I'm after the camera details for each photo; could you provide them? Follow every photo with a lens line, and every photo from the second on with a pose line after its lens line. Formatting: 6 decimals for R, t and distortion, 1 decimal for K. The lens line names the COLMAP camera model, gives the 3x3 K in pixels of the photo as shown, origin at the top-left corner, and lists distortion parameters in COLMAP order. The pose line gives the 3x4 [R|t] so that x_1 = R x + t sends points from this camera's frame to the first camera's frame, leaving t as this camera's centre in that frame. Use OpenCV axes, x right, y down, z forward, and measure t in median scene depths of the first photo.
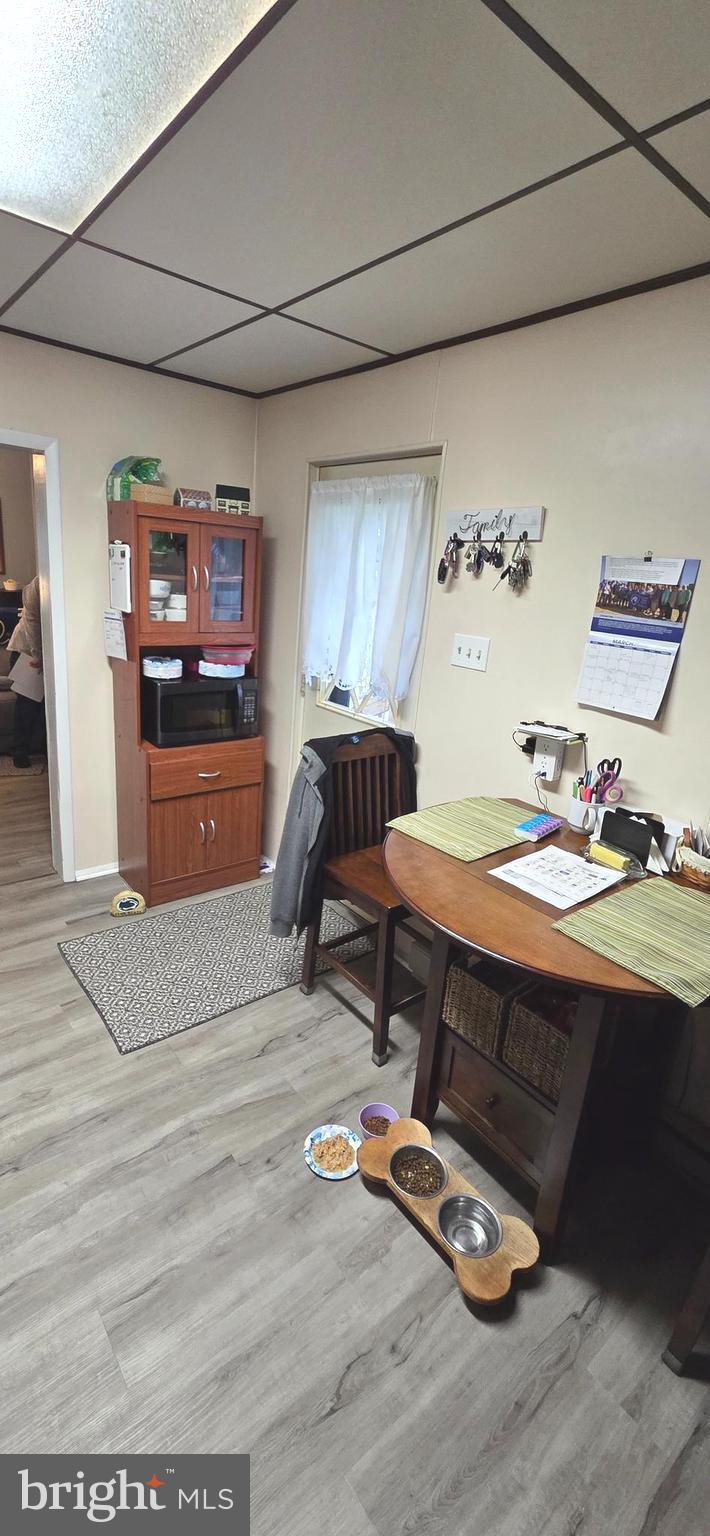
lens RADIAL K [[634.4, 0, 351.3], [0, 634.4, 765.6], [0, 0, 1]] dist [0.003820, -0.000792]
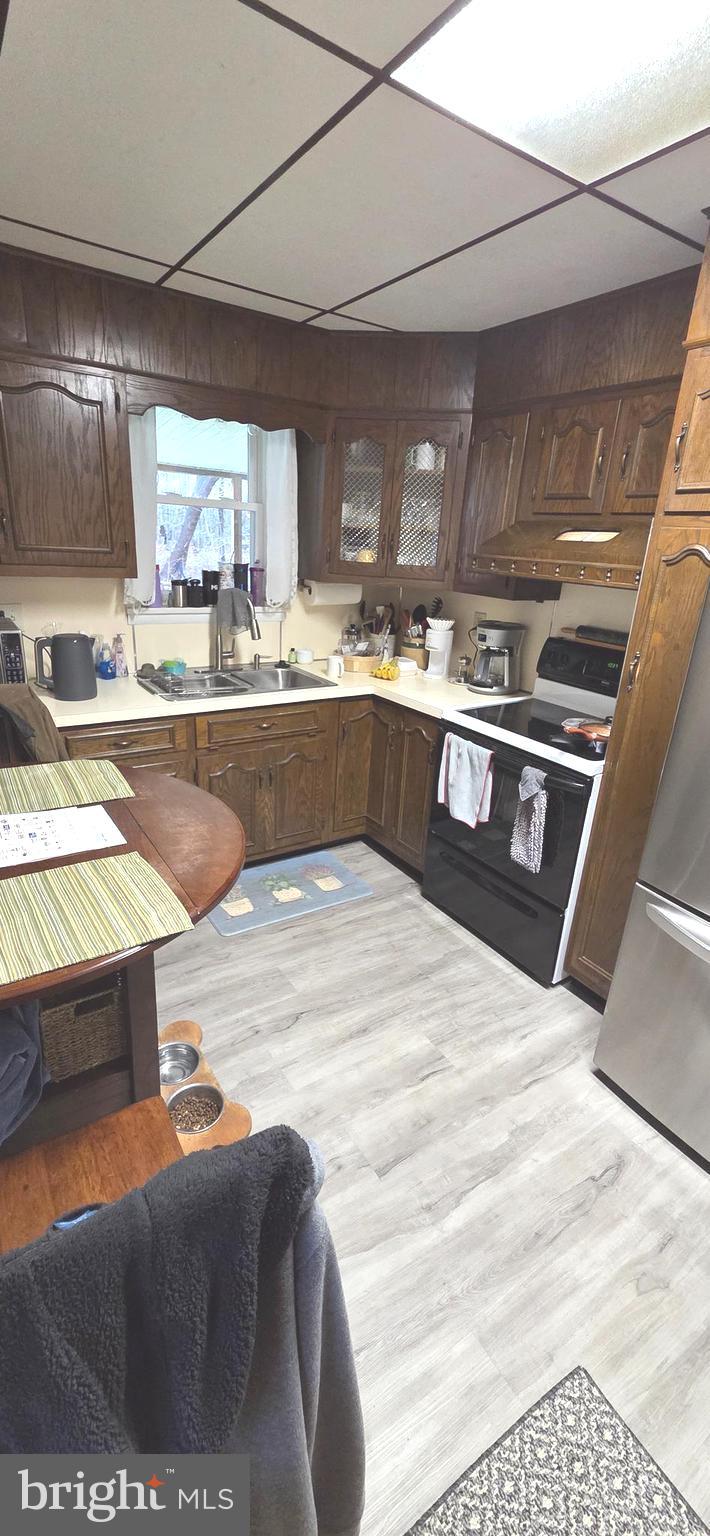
lens RADIAL K [[634.4, 0, 350.8], [0, 634.4, 765.0], [0, 0, 1]] dist [0.003820, -0.000792]
pose [[-0.986475, -0.157307, 0.046065, -0.097907], [-0.097327, 0.788262, 0.607595, -0.420876], [-0.131890, 0.594893, -0.792910, 1.409363]]
